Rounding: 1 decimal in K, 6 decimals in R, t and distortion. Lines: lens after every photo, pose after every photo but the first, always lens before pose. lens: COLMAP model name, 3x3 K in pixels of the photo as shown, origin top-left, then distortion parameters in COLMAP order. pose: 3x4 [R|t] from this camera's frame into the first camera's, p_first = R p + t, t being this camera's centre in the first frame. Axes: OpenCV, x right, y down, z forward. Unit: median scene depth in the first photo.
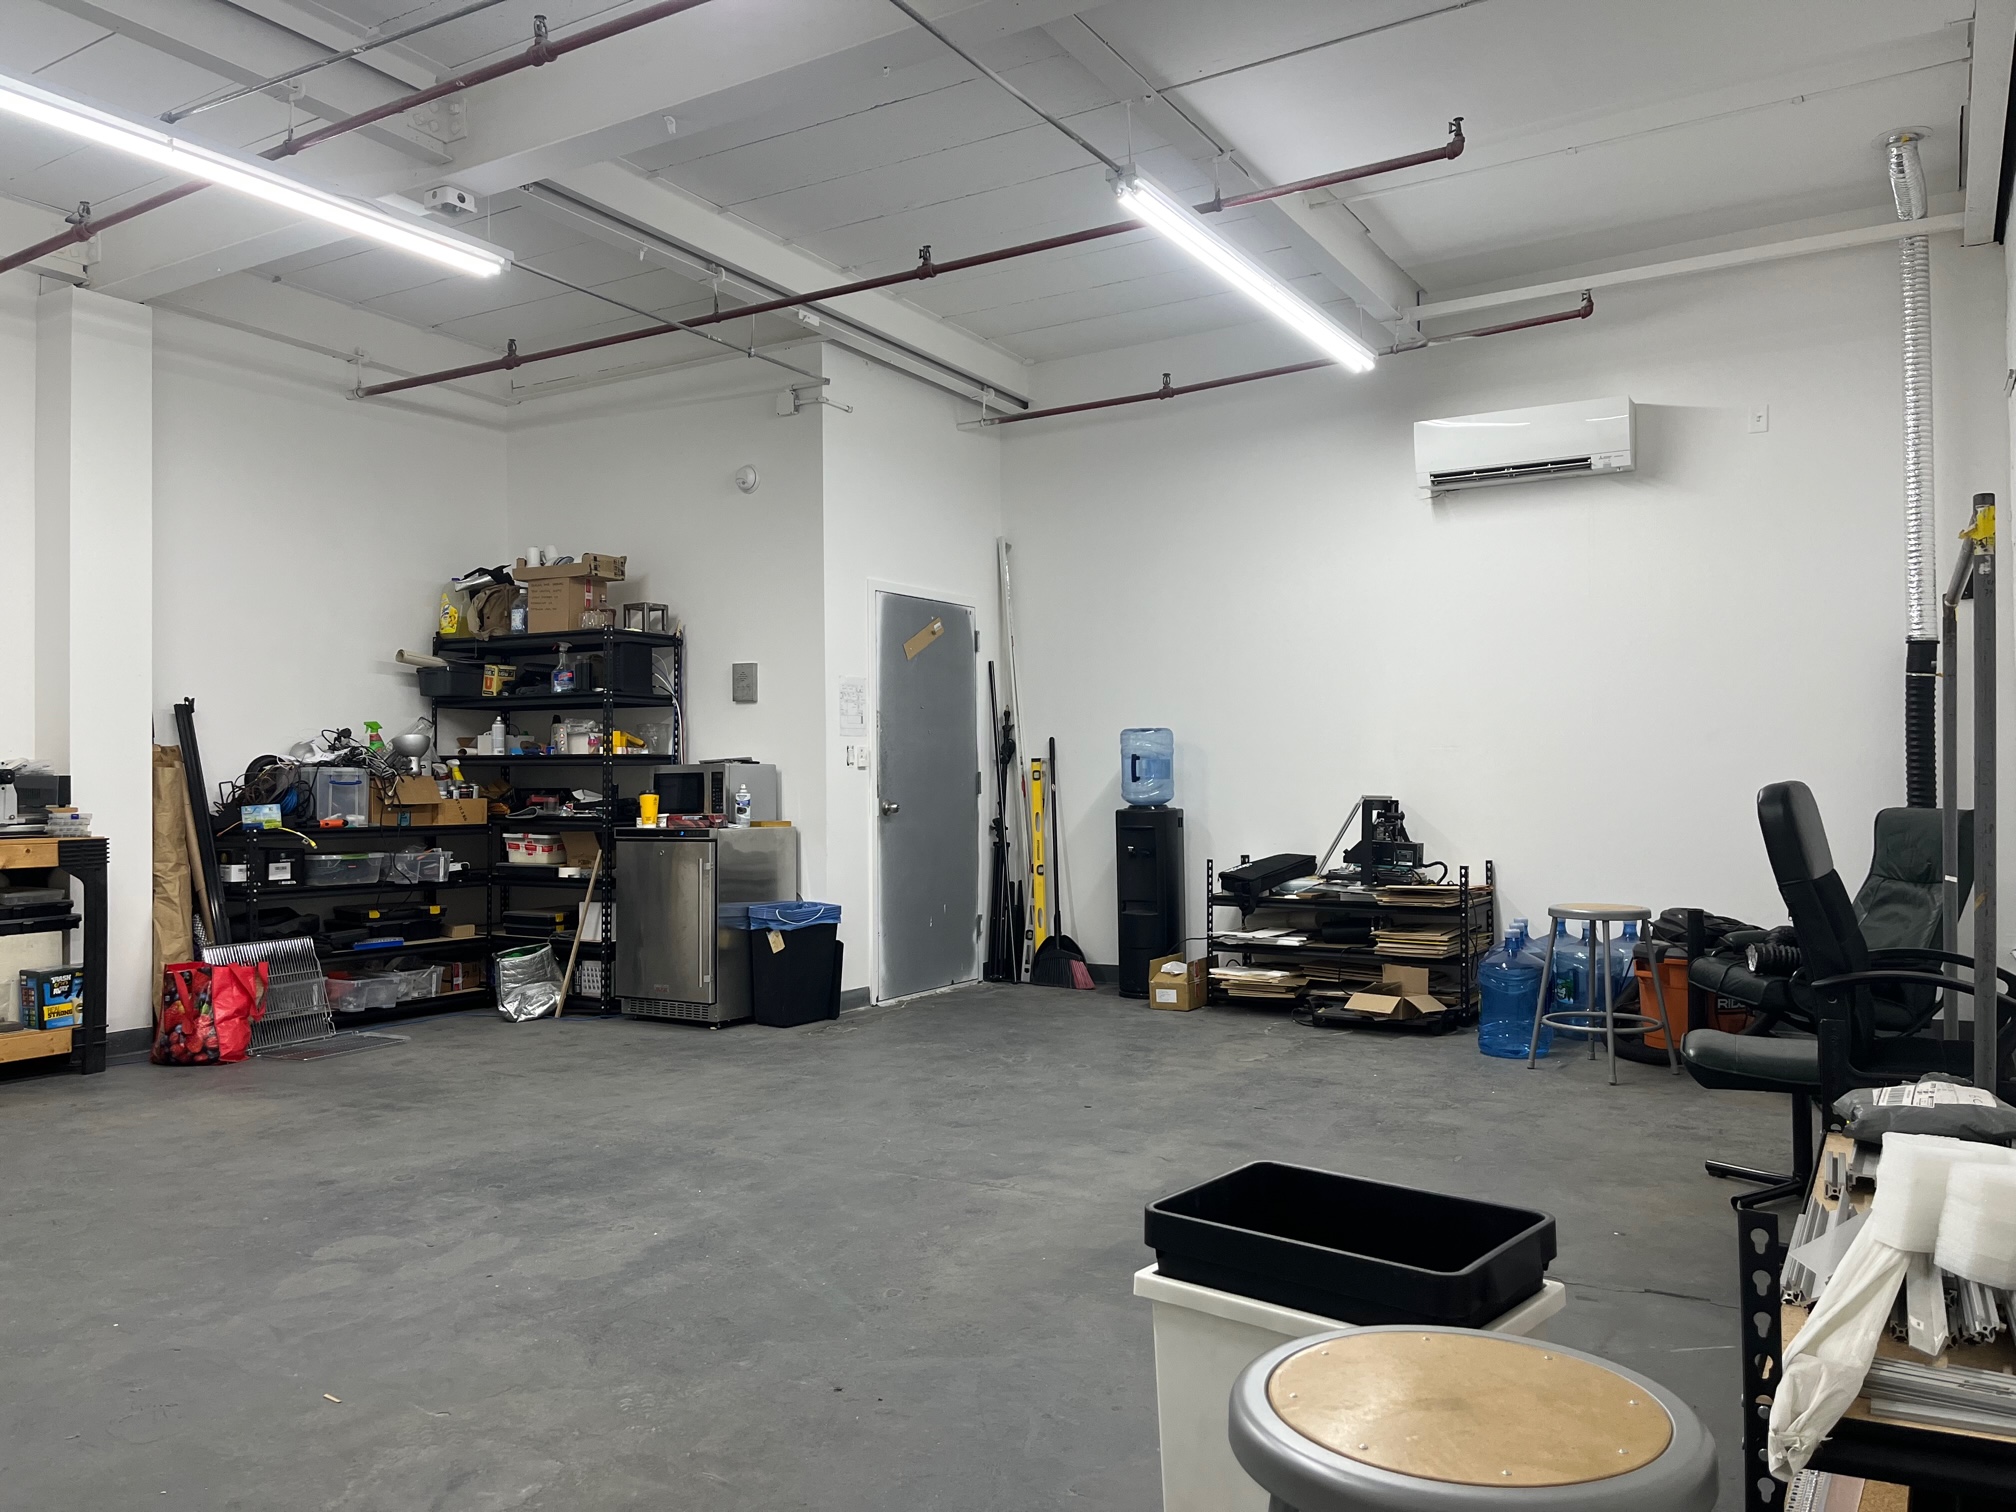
lens RADIAL K [[1519.6, 0, 999.5], [0, 1519.6, 757.4], [0, 0, 1]] dist [0.090148, -0.132456]
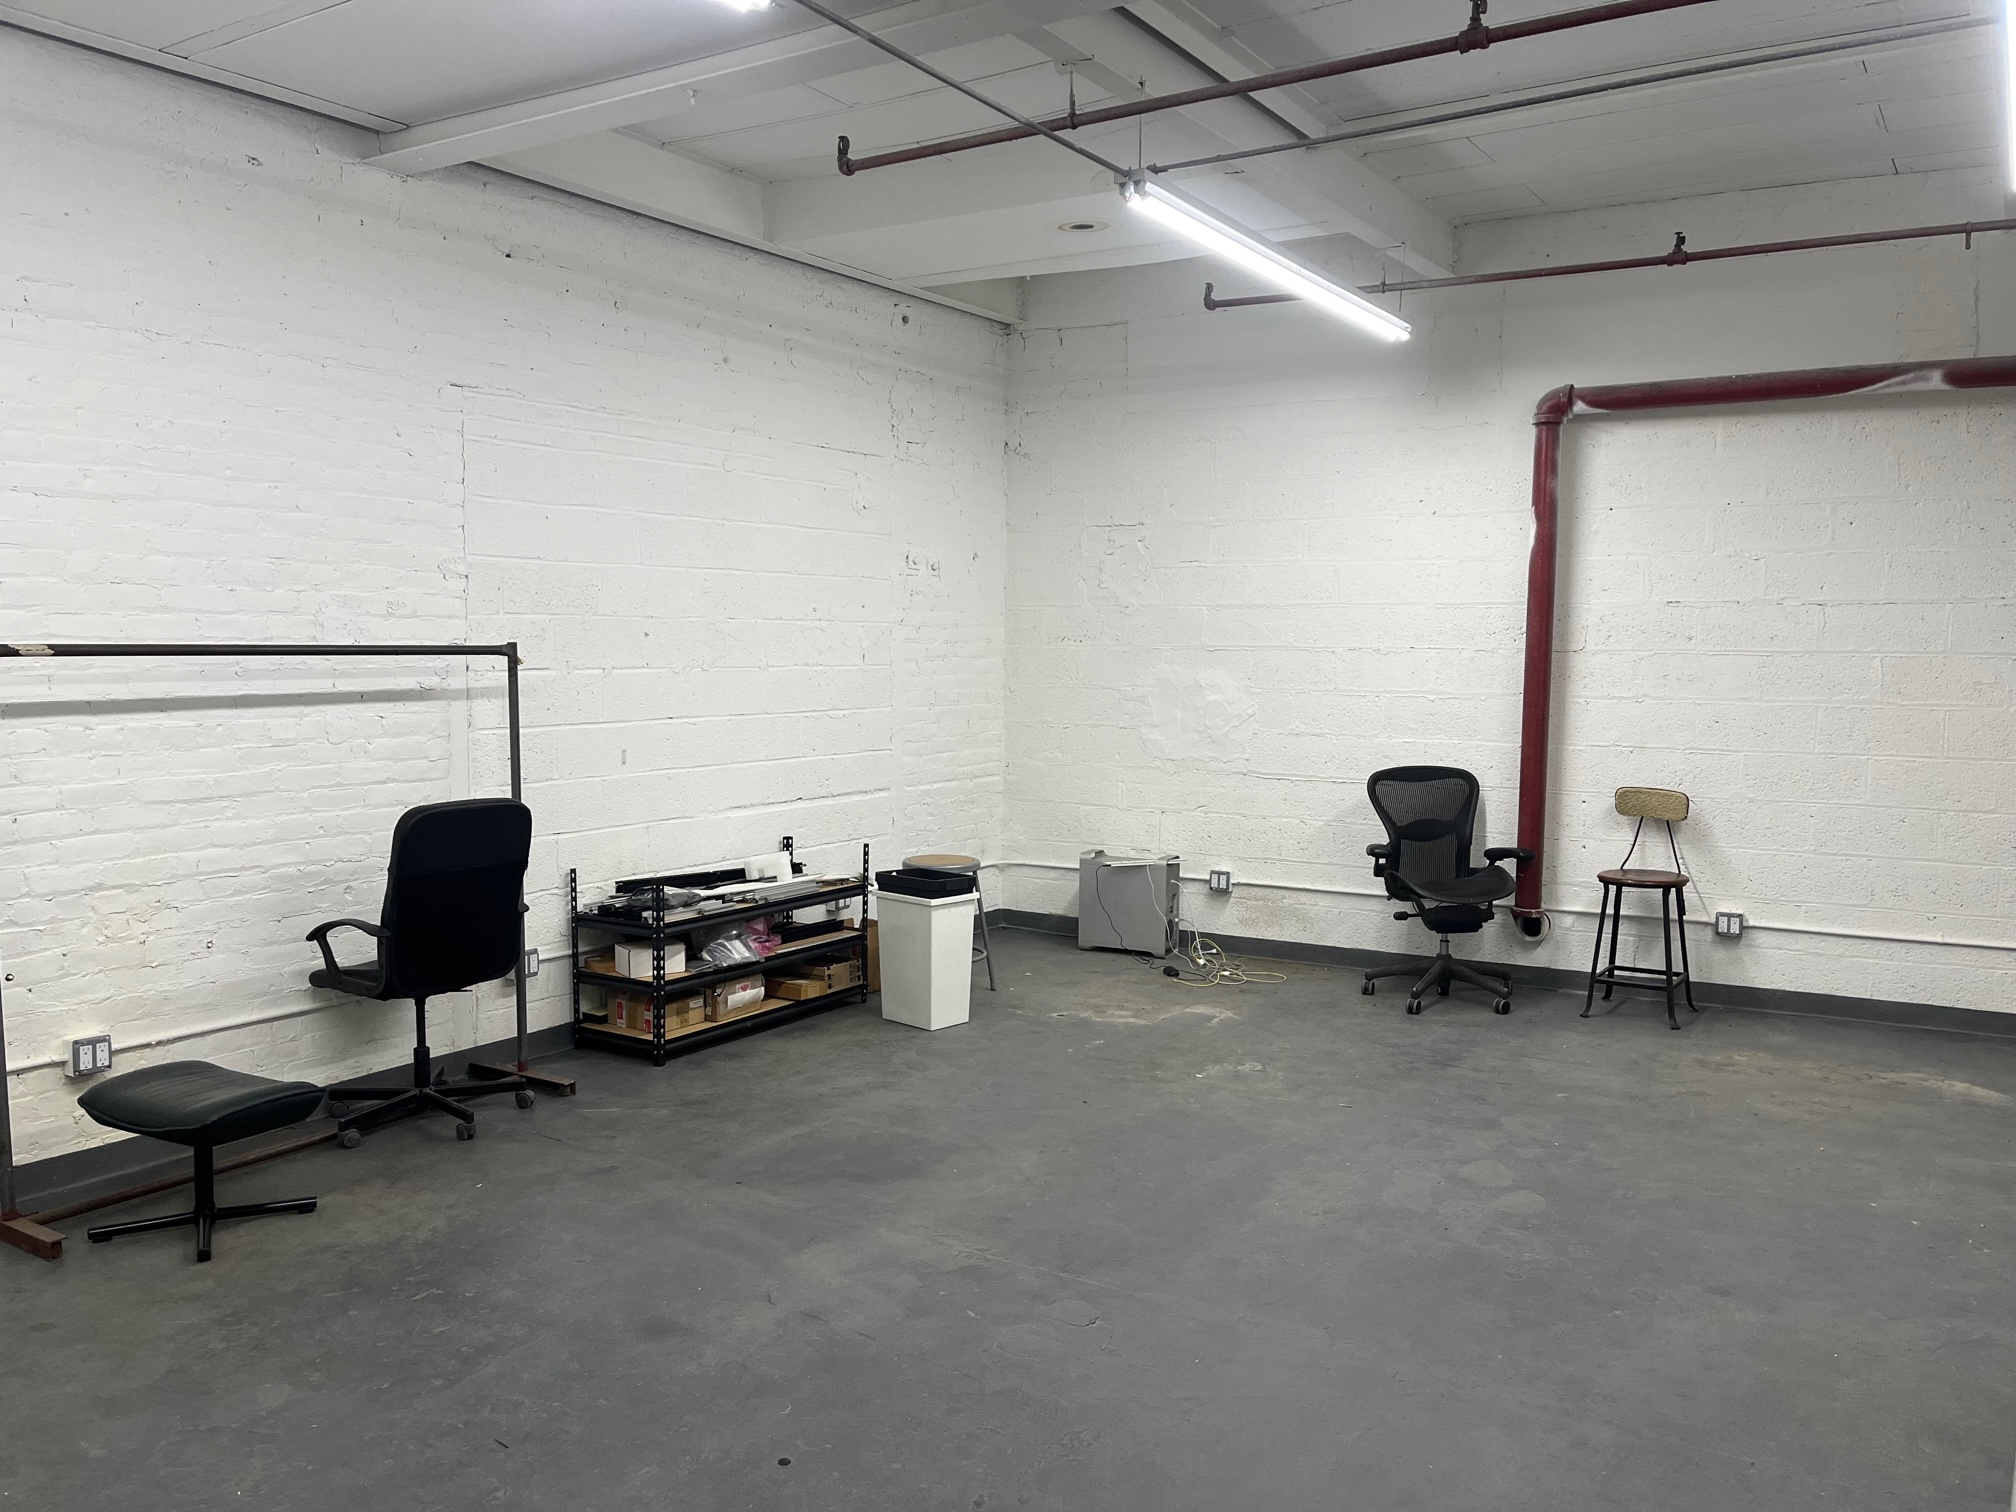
lens RADIAL K [[1543.6, 0, 1008.0], [0, 1543.6, 756.0], [0, 0, 1]] dist [0.032853, 0.001262]
pose [[-0.998840, -0.001754, 0.048117, -0.068724], [0.000875, 0.998510, 0.054565, -0.089498], [-0.048141, 0.054544, -0.997350, 2.000565]]
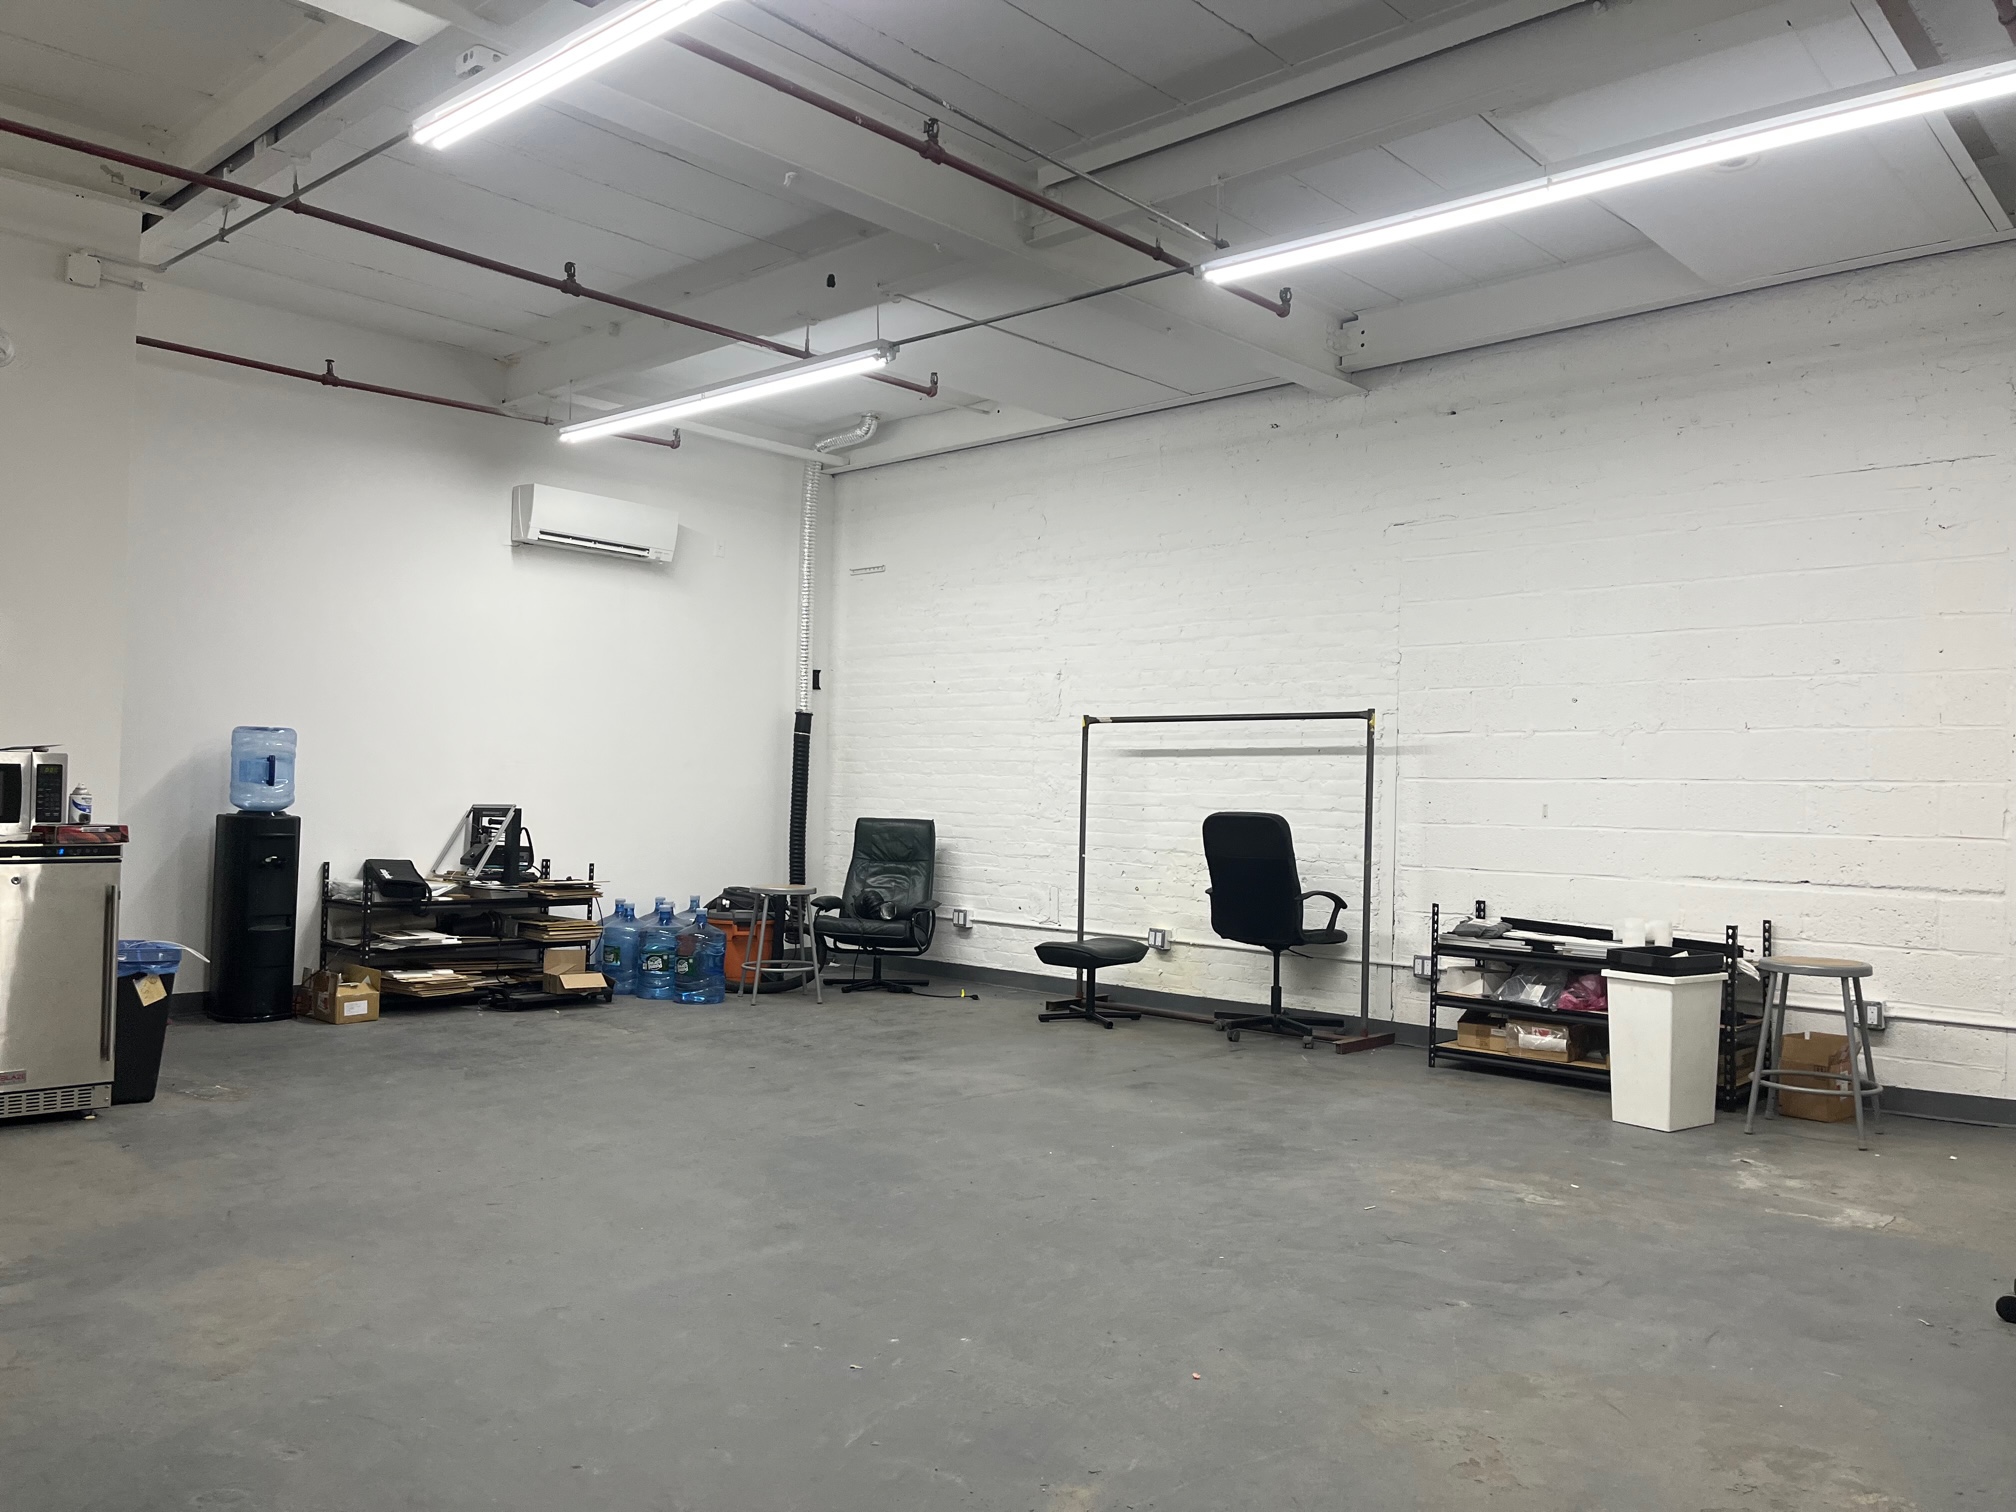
lens RADIAL K [[1519.6, 0, 999.5], [0, 1519.6, 757.4], [0, 0, 1]] dist [0.090148, -0.132456]
pose [[0.206409, 0.039078, 0.977685, -1.396039], [-0.044836, 0.998530, -0.030446, 0.014865], [-0.977438, -0.037551, 0.207857, 0.722260]]
